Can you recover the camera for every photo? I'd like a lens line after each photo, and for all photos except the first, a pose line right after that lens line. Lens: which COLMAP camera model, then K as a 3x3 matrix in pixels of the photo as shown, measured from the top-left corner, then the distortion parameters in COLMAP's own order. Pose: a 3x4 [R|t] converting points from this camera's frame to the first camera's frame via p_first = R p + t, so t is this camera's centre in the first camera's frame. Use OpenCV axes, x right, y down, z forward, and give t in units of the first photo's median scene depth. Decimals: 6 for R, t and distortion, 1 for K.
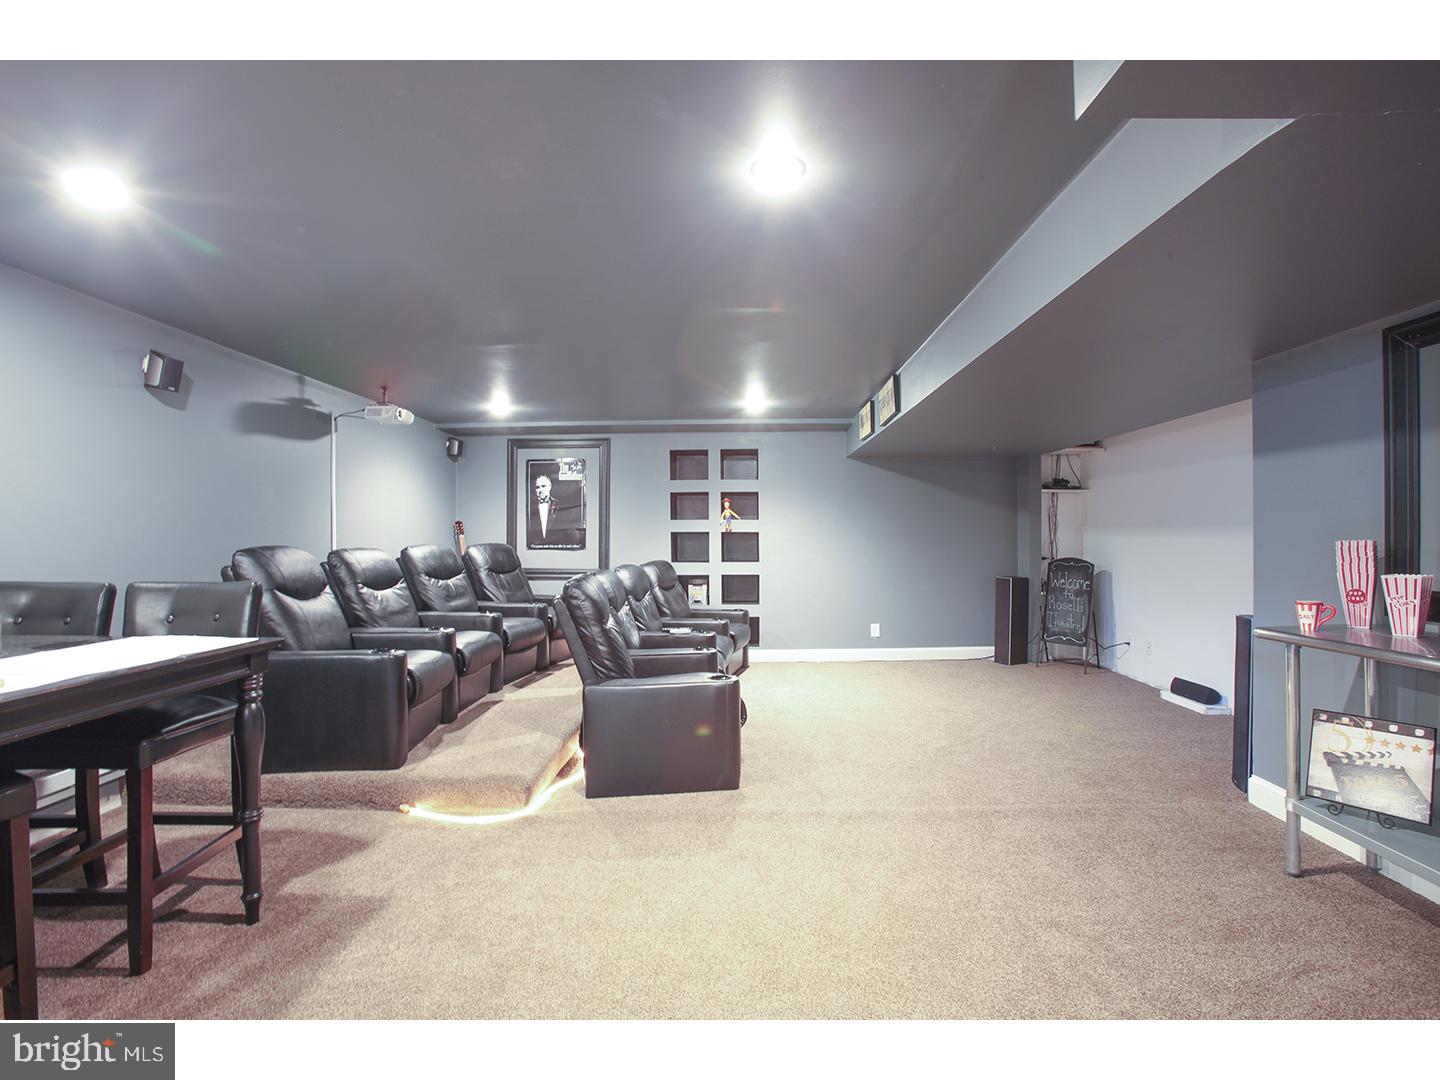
lens RADIAL K [[659.2, 0, 724.6], [0, 659.2, 544.6], [0, 0, 1]] dist [-0.056789, 0.016901]
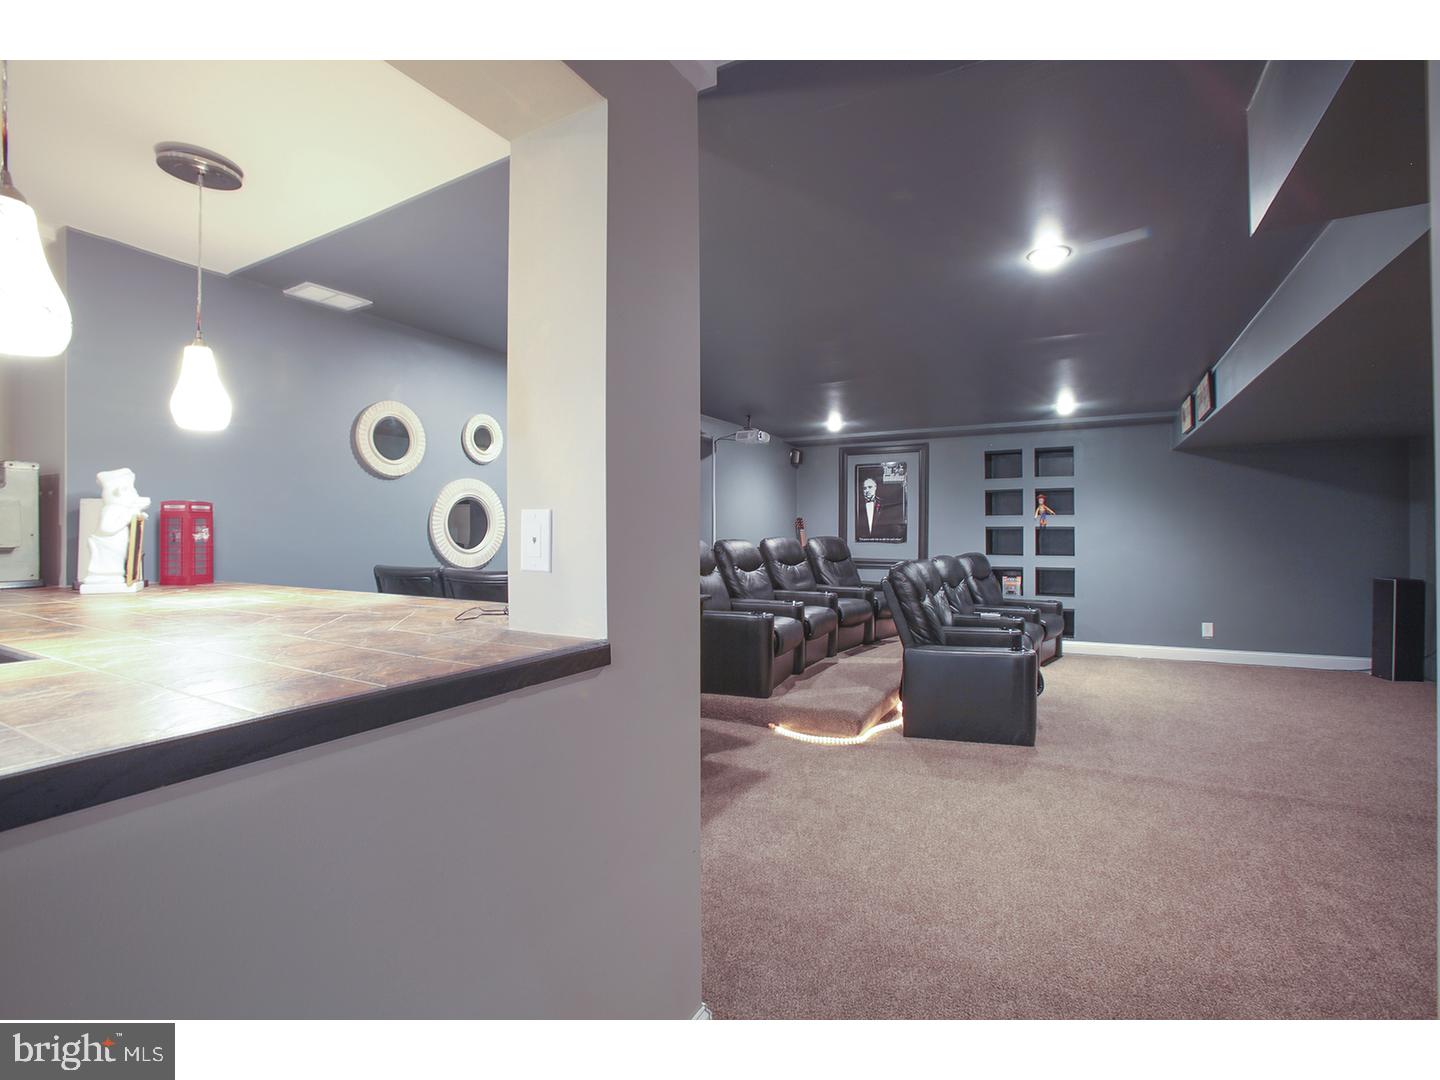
lens RADIAL K [[659.2, 0, 746.2], [0, 659.2, 534.1], [0, 0, 1]] dist [-0.056789, 0.016901]
pose [[0.901112, 0.003388, -0.433574, 0.039114], [-0.006964, 0.999954, -0.006660, 0.002607], [0.433531, 0.009021, 0.901093, -0.178546]]
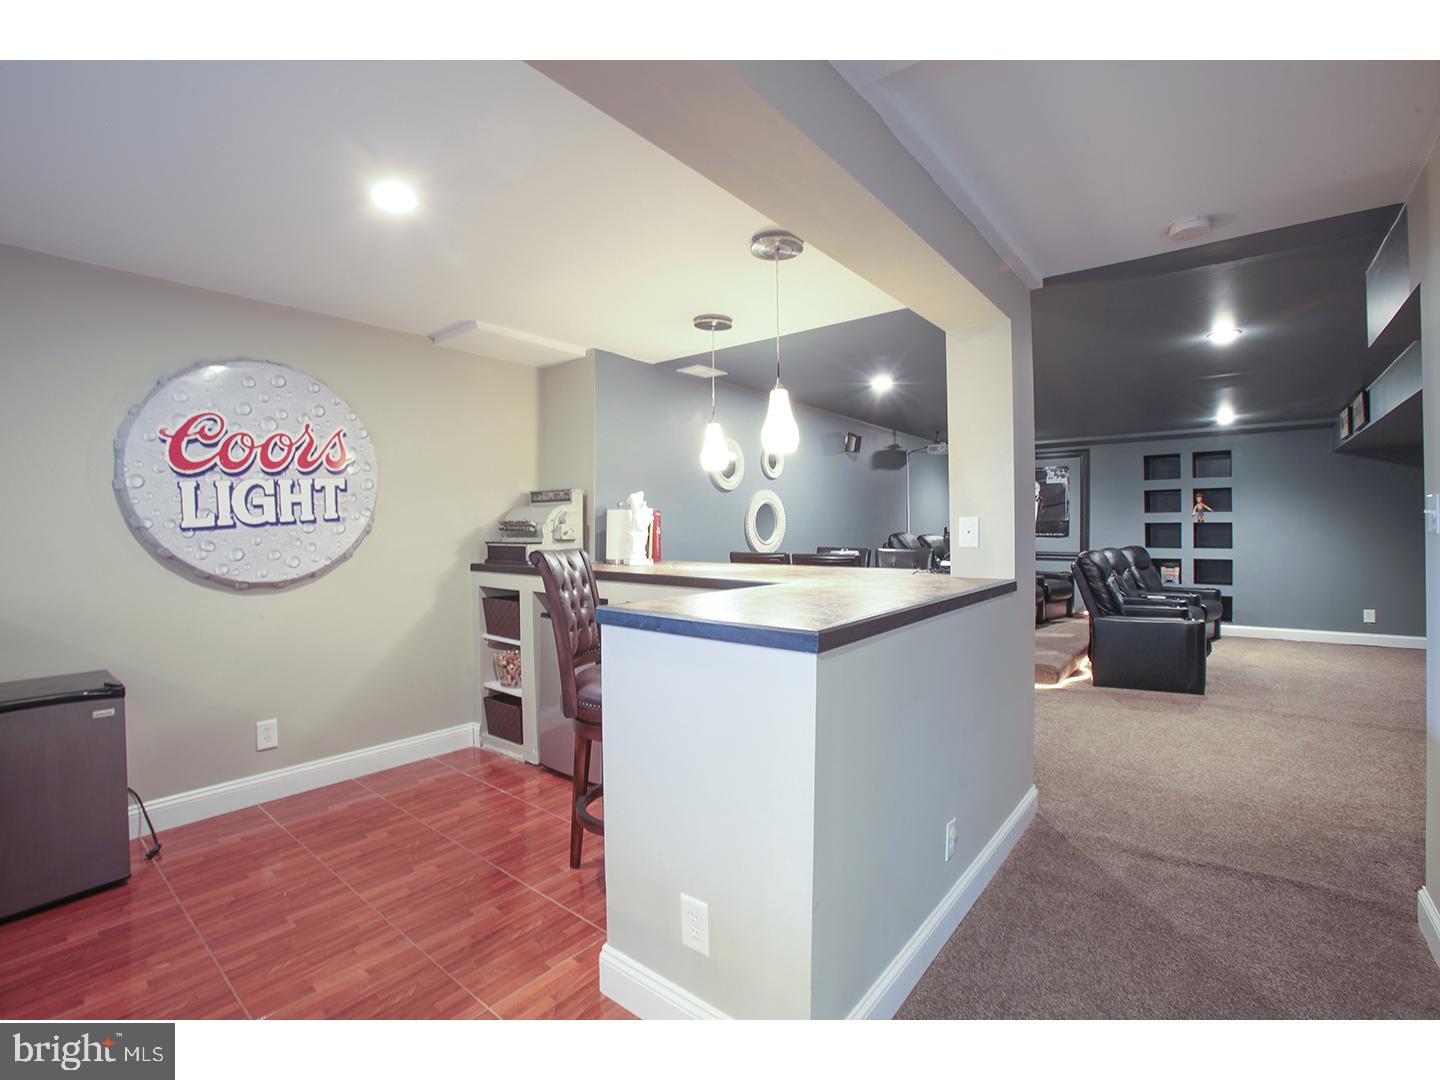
lens RADIAL K [[659.2, 0, 731.0], [0, 659.2, 528.6], [0, 0, 1]] dist [-0.056789, 0.016901]
pose [[0.806322, 0.000916, -0.591477, 0.009827], [-0.006238, 0.999956, -0.006954, 0.006107], [0.591444, 0.009297, 0.806292, -0.537308]]
